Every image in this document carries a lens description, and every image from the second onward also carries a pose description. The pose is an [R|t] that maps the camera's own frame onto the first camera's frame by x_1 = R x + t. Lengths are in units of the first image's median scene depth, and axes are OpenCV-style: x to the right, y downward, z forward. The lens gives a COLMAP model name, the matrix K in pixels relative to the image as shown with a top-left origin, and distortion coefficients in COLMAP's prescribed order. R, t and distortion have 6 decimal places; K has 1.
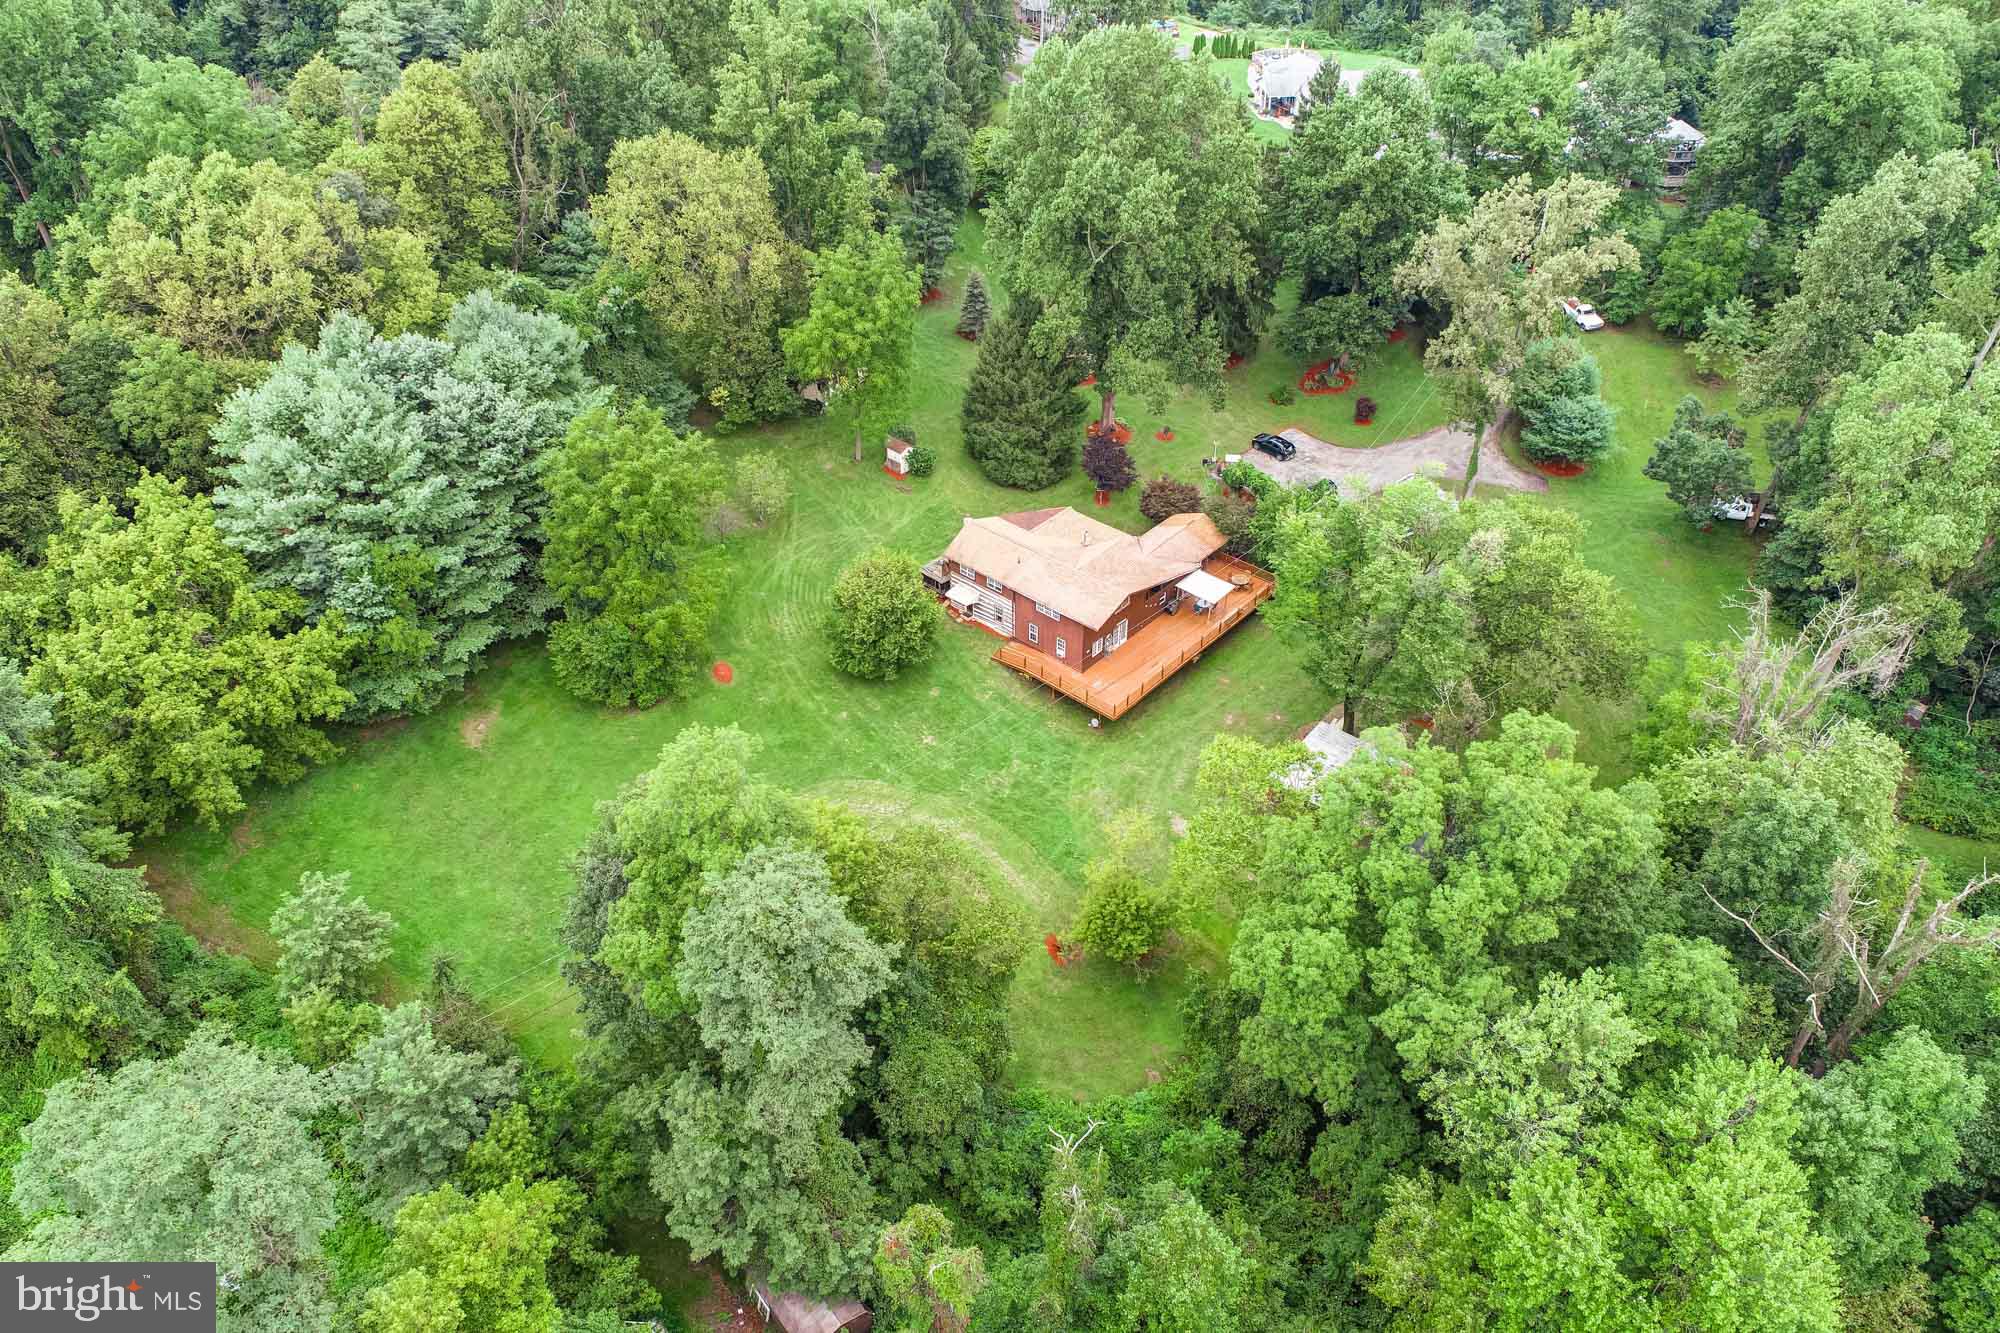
lens RADIAL K [[1350.7, 0, 1002.9], [0, 1350.7, 658.7], [0, 0, 1]] dist [-0.013174, 0.002230]
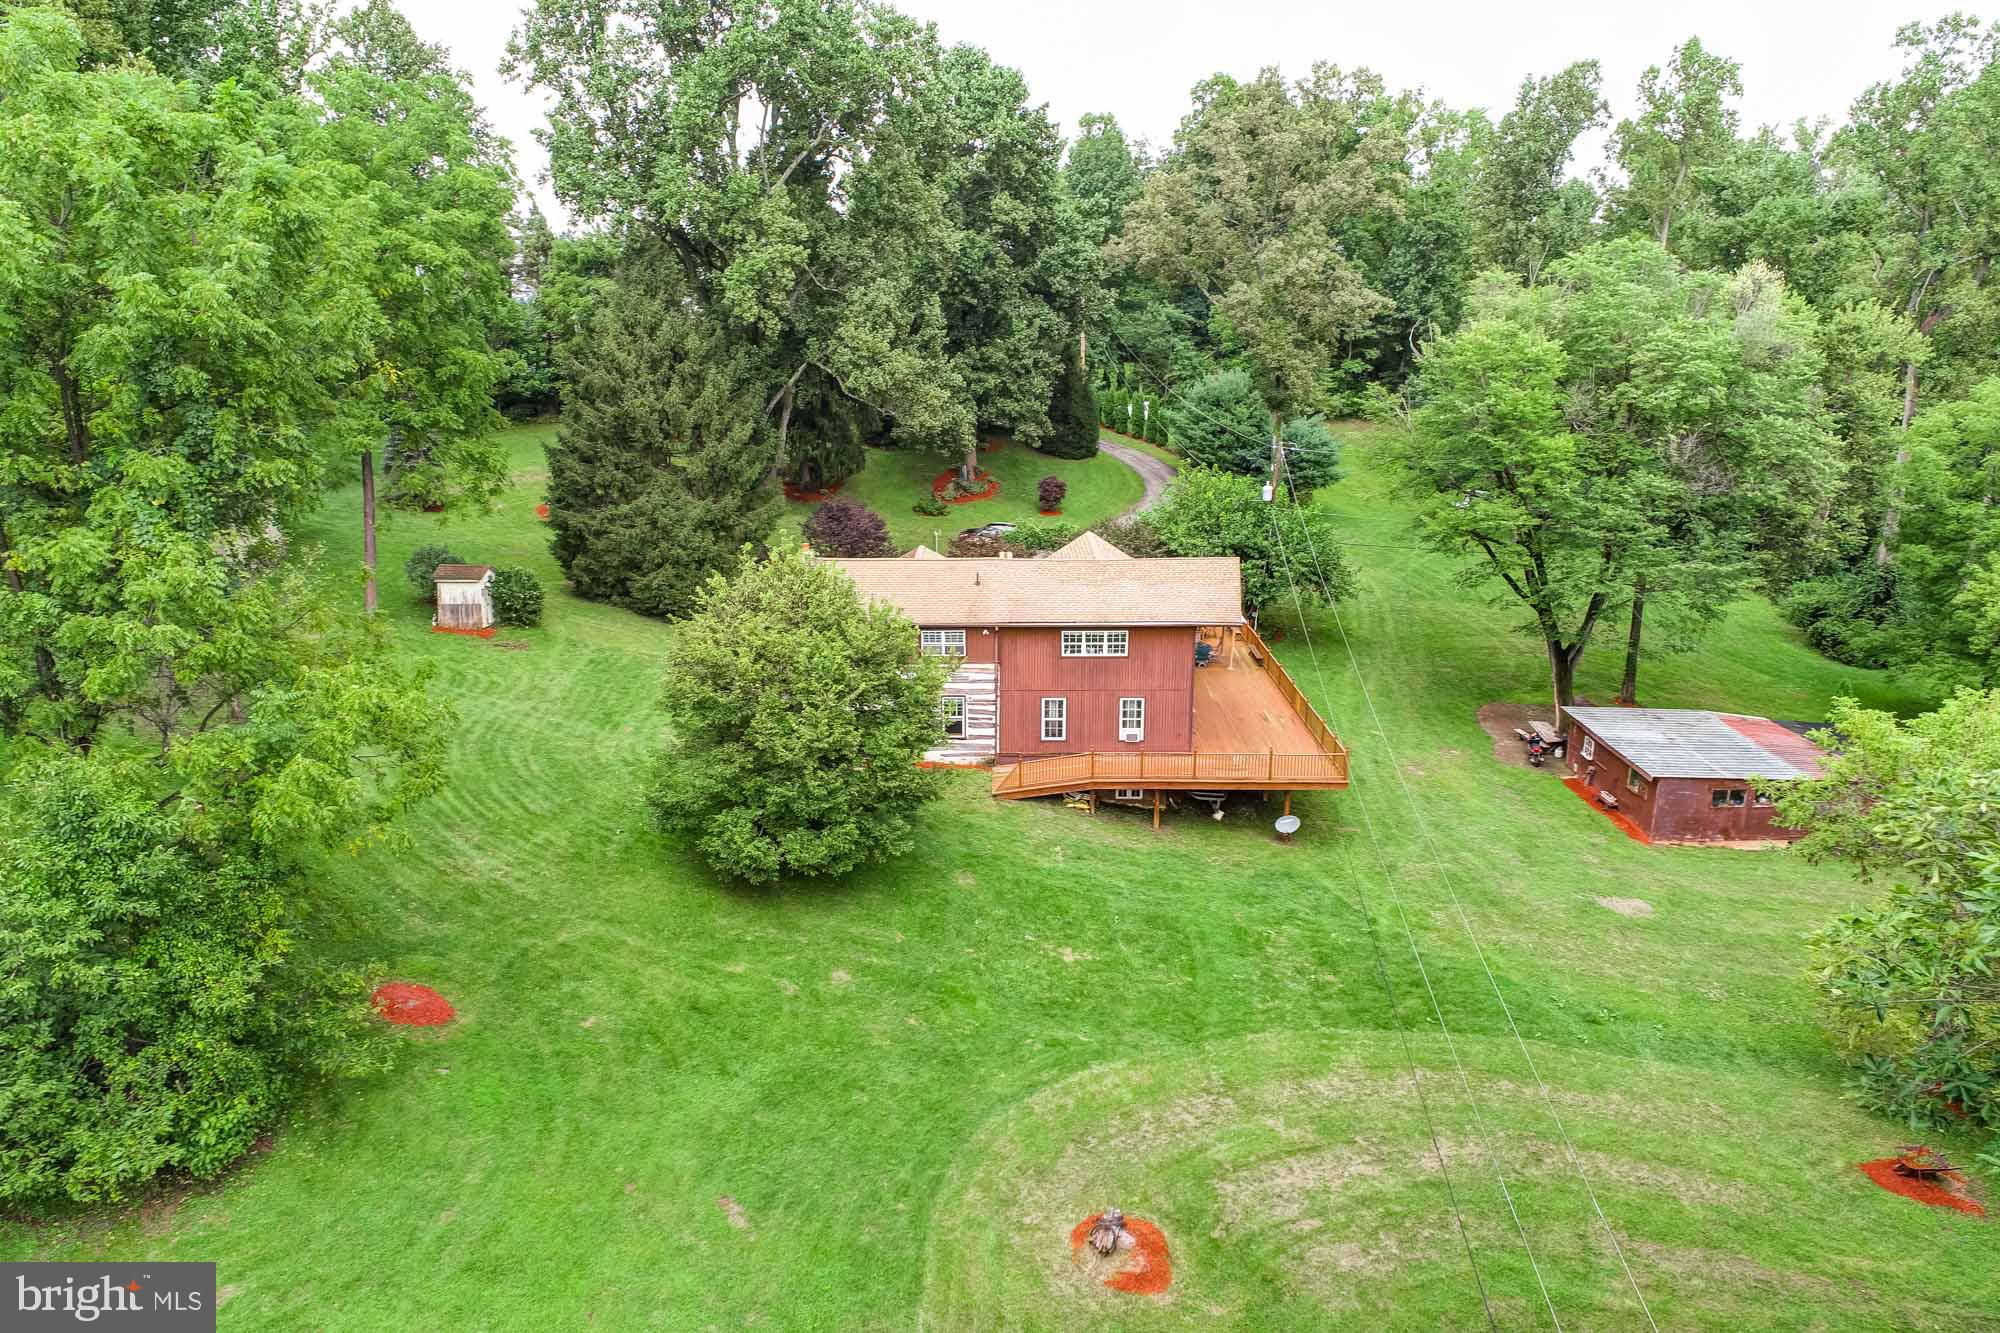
lens RADIAL K [[1350.7, 0, 1000.1], [0, 1350.7, 658.3], [0, 0, 1]] dist [-0.013174, 0.002230]
pose [[0.750707, -0.166901, 0.639205, -0.272411], [0.398342, 0.886243, -0.236424, 0.062167], [-0.527031, 0.432108, 0.731793, 0.637507]]
